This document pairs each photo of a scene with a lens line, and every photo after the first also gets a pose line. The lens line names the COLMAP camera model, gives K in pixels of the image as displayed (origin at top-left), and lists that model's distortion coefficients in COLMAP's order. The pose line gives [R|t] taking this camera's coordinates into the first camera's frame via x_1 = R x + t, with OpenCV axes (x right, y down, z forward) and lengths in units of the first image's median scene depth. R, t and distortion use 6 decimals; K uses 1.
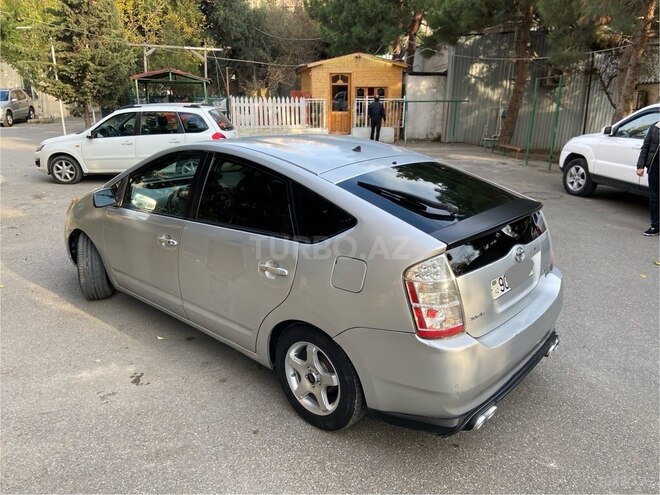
lens RADIAL K [[535.3, 0, 327.8], [0, 535.3, 273.5], [0, 0, 1]] dist [0.061652, -0.087744]
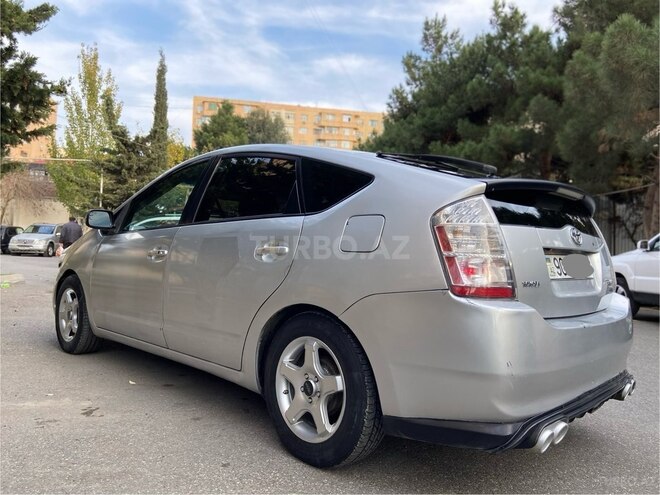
lens RADIAL K [[542.7, 0, 330.3], [0, 542.7, 224.8], [0, 0, 1]] dist [0.077575, -0.160831]
pose [[0.997928, 0.042193, -0.048568, 0.022760], [-0.056654, 0.934050, -0.352619, 0.206939], [0.030486, 0.354640, 0.934506, 0.175920]]
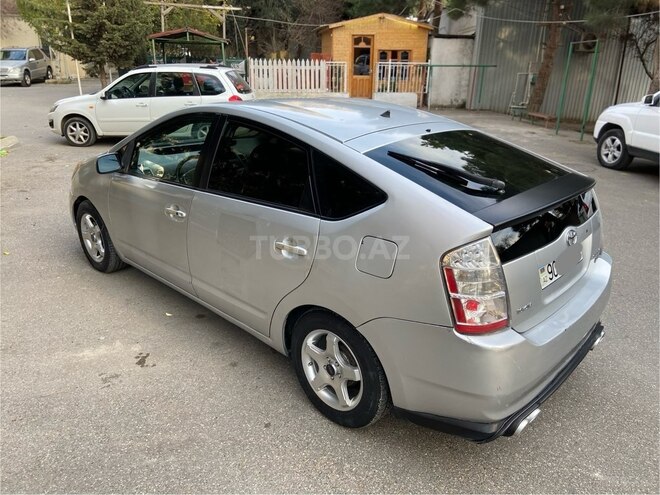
lens RADIAL K [[535.3, 0, 327.8], [0, 535.3, 273.5], [0, 0, 1]] dist [0.061652, -0.087744]
pose [[0.999289, 0.024995, -0.028210, -0.011061], [-0.023297, 0.997986, 0.058997, -0.016325], [0.029628, -0.058298, 0.997859, 0.090927]]
